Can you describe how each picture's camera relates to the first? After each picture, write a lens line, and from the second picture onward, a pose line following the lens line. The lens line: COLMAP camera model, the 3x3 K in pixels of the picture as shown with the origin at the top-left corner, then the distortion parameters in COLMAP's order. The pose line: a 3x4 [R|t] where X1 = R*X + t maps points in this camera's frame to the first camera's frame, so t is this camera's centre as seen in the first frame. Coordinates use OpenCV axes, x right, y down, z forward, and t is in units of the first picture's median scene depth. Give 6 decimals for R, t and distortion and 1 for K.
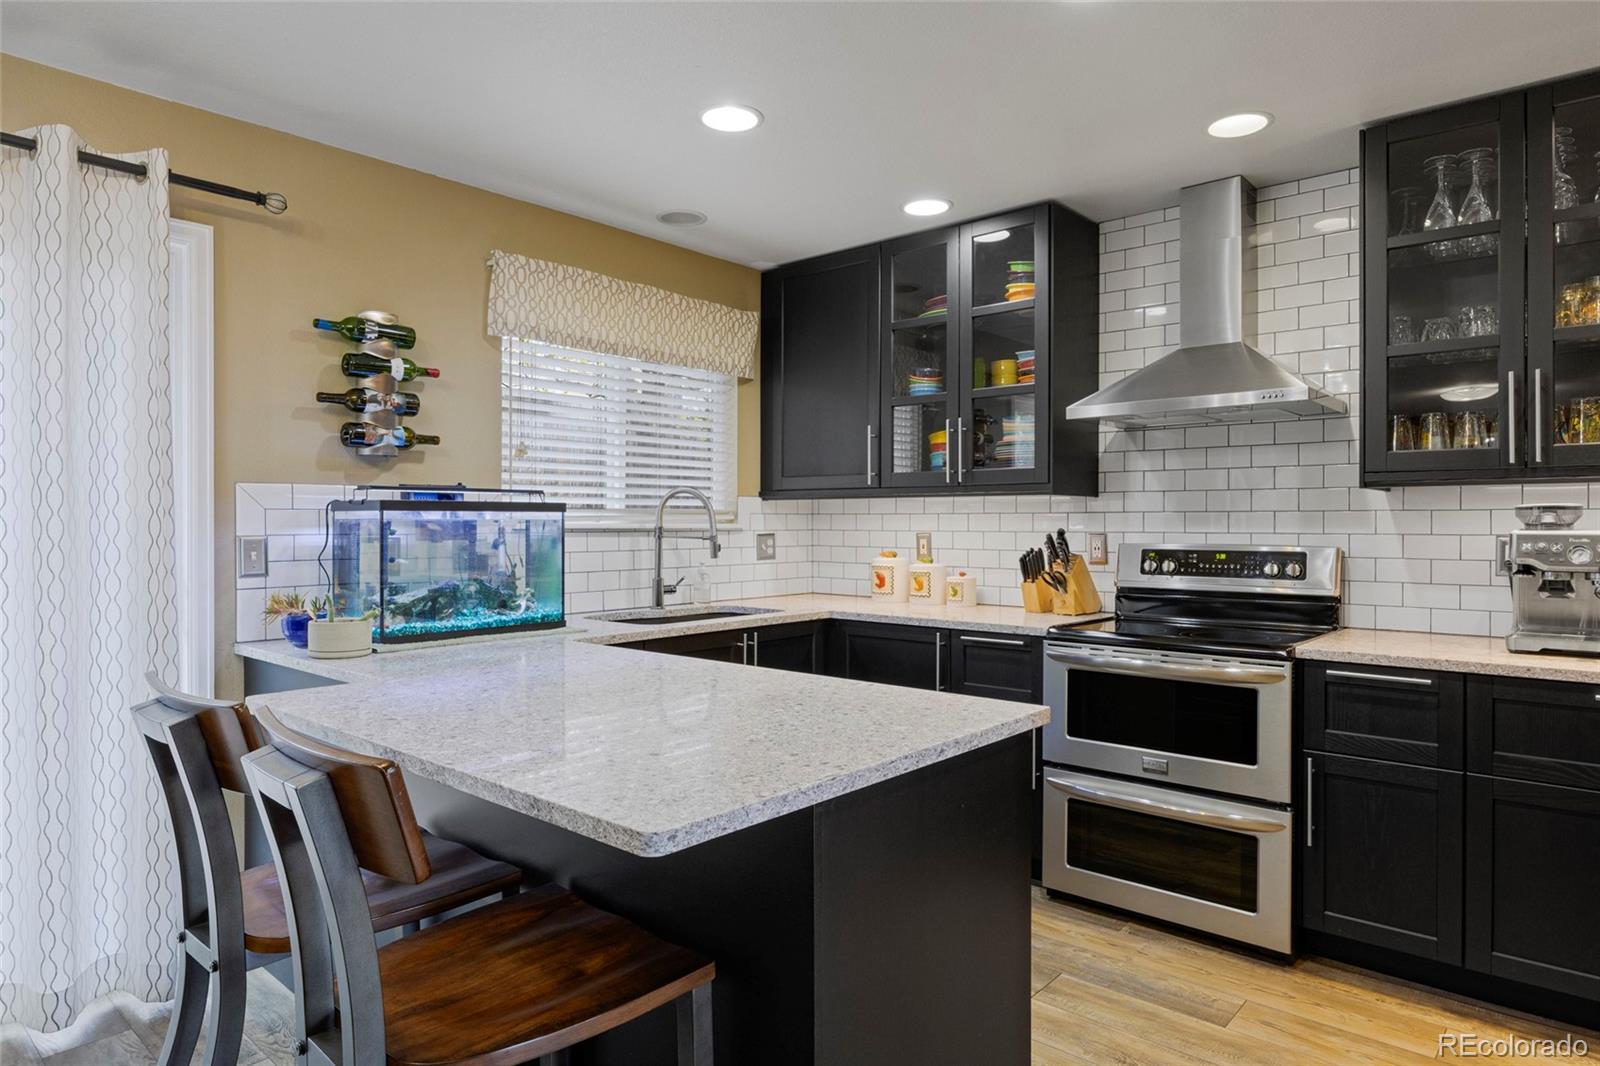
lens RADIAL K [[934.7, 0, 814.5], [0, 934.7, 522.7], [0, 0, 1]] dist [-0.019425, 0.008509]
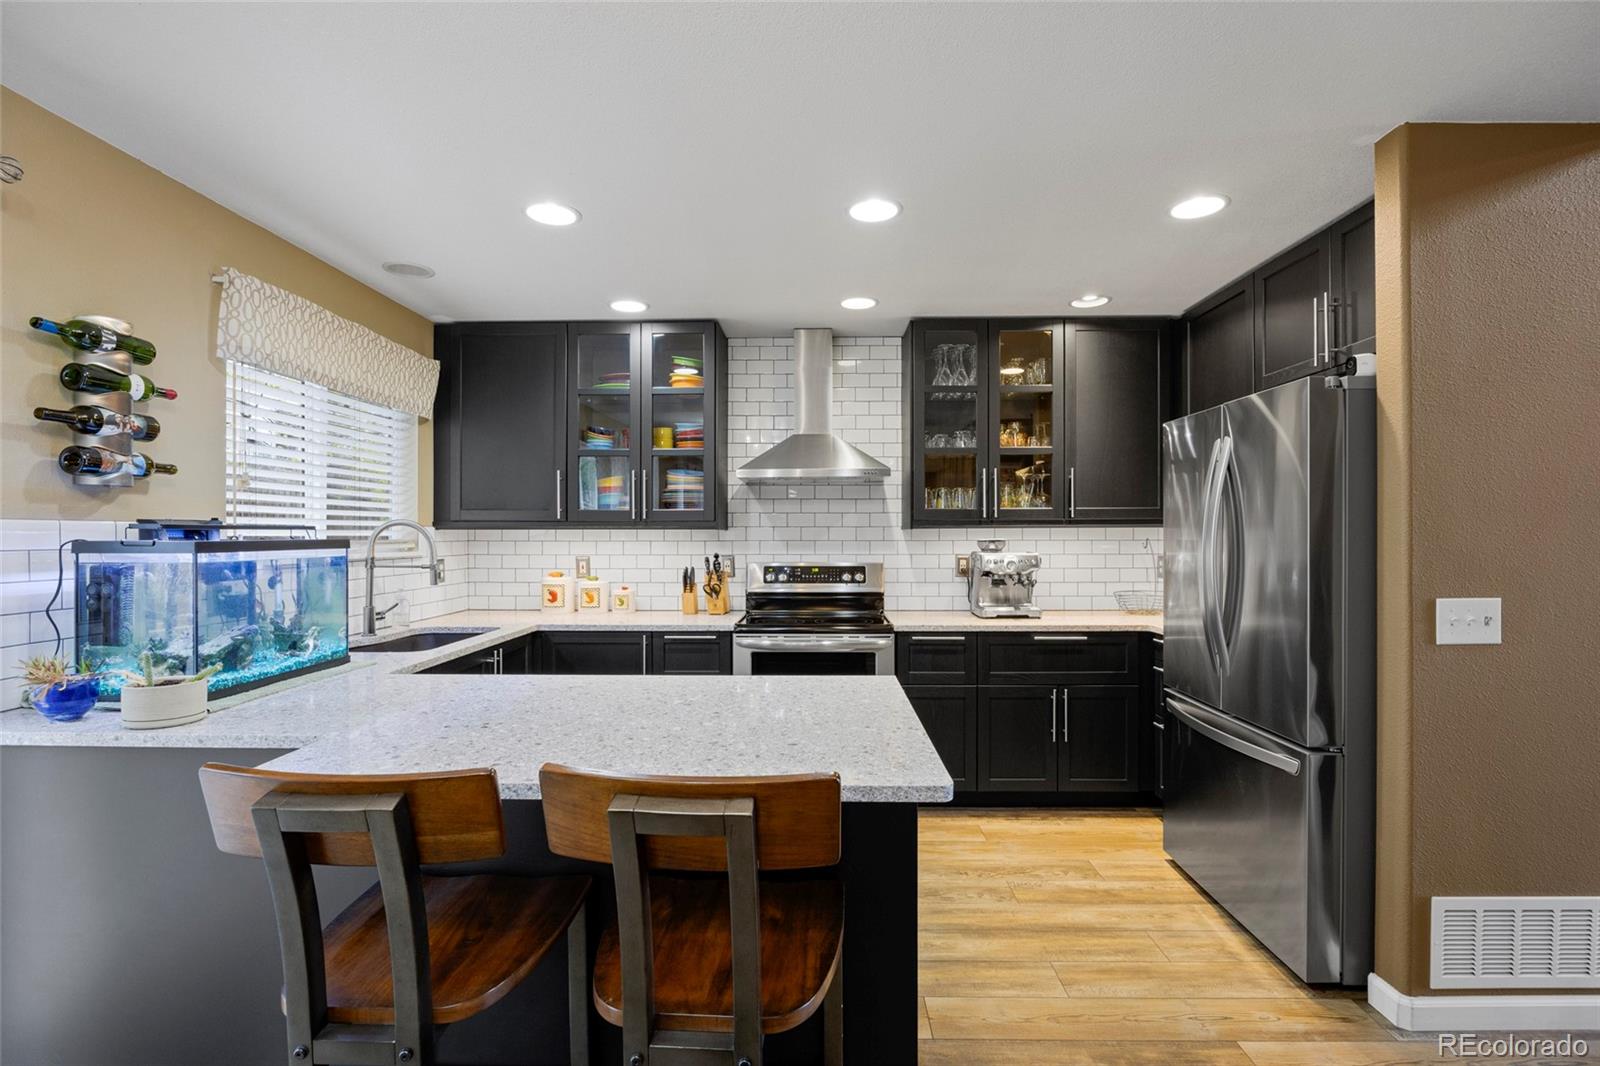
lens RADIAL K [[730.6, 0, 793.1], [0, 730.6, 535.4], [0, 0, 1]] dist [-0.013631, 0.000014]
pose [[0.773277, -0.002982, 0.634061, -0.396074], [0.001165, 0.999994, 0.003281, -0.027481], [-0.634067, -0.001799, 0.773276, 0.085811]]
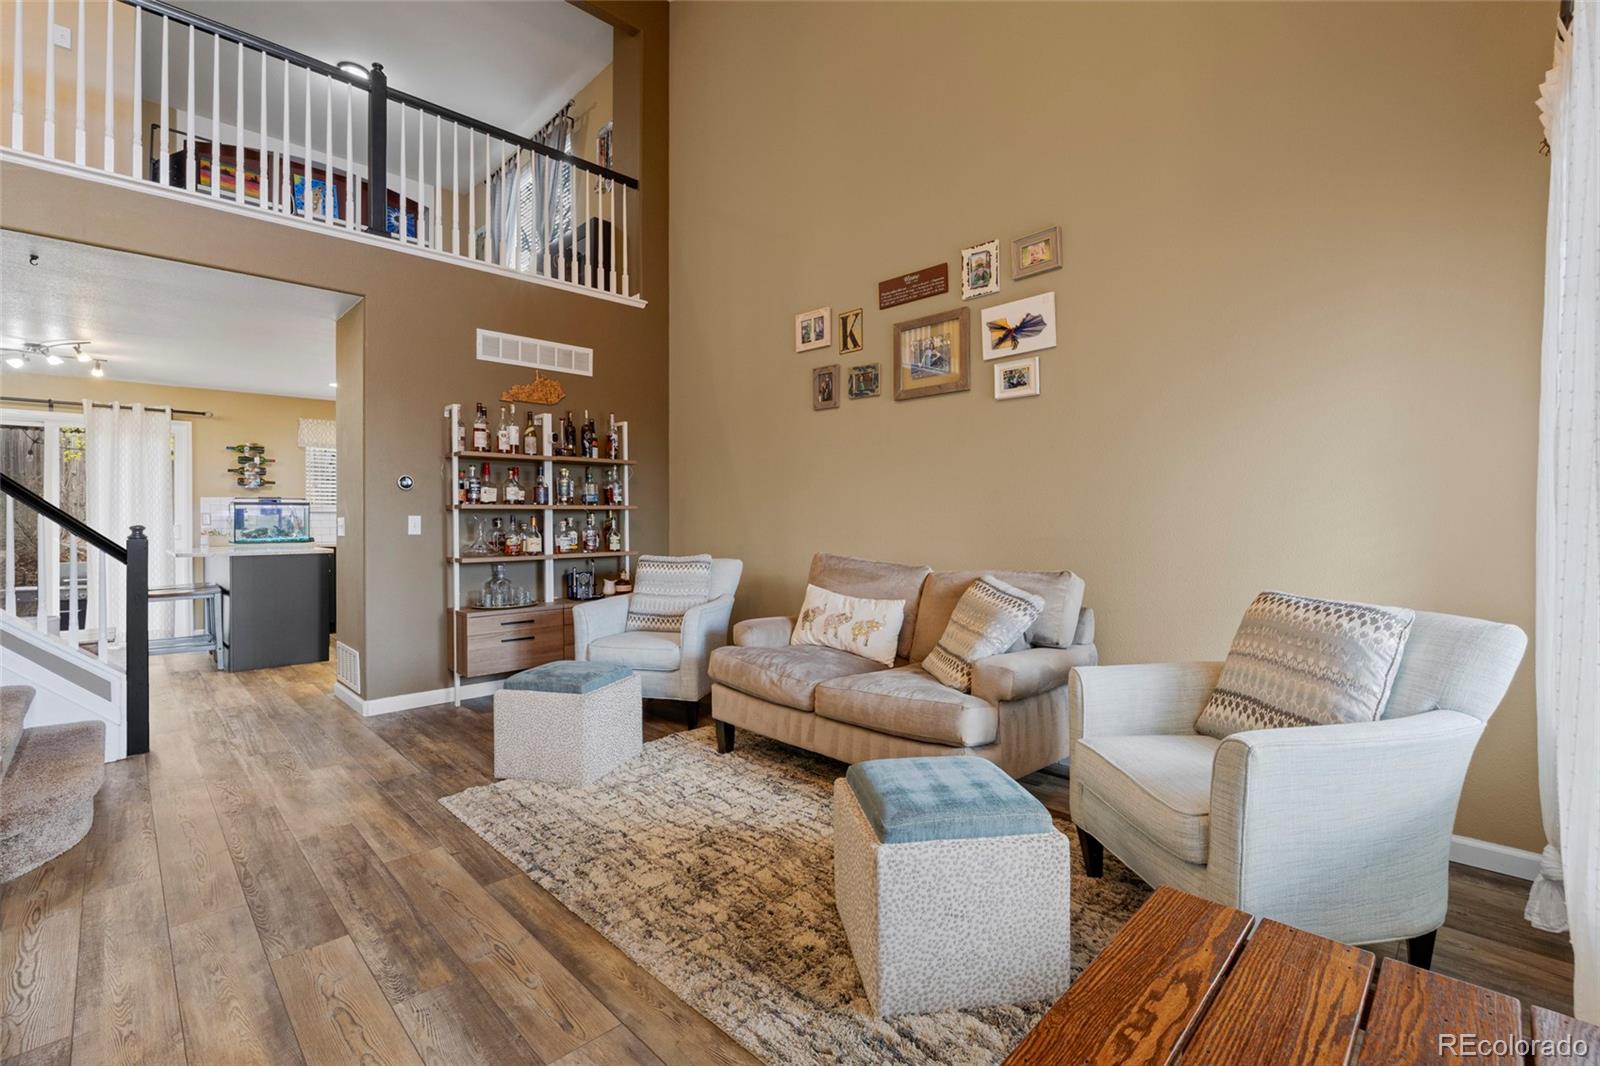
lens RADIAL K [[698.5, 0, 857.8], [0, 698.5, 521.2], [0, 0, 1]] dist [-0.015461, -0.001712]
pose [[0.999551, -0.006672, -0.029213, 1.631340], [0.006886, 0.999950, 0.007221, 0.037035], [0.029163, -0.007419, 0.999547, -1.258862]]
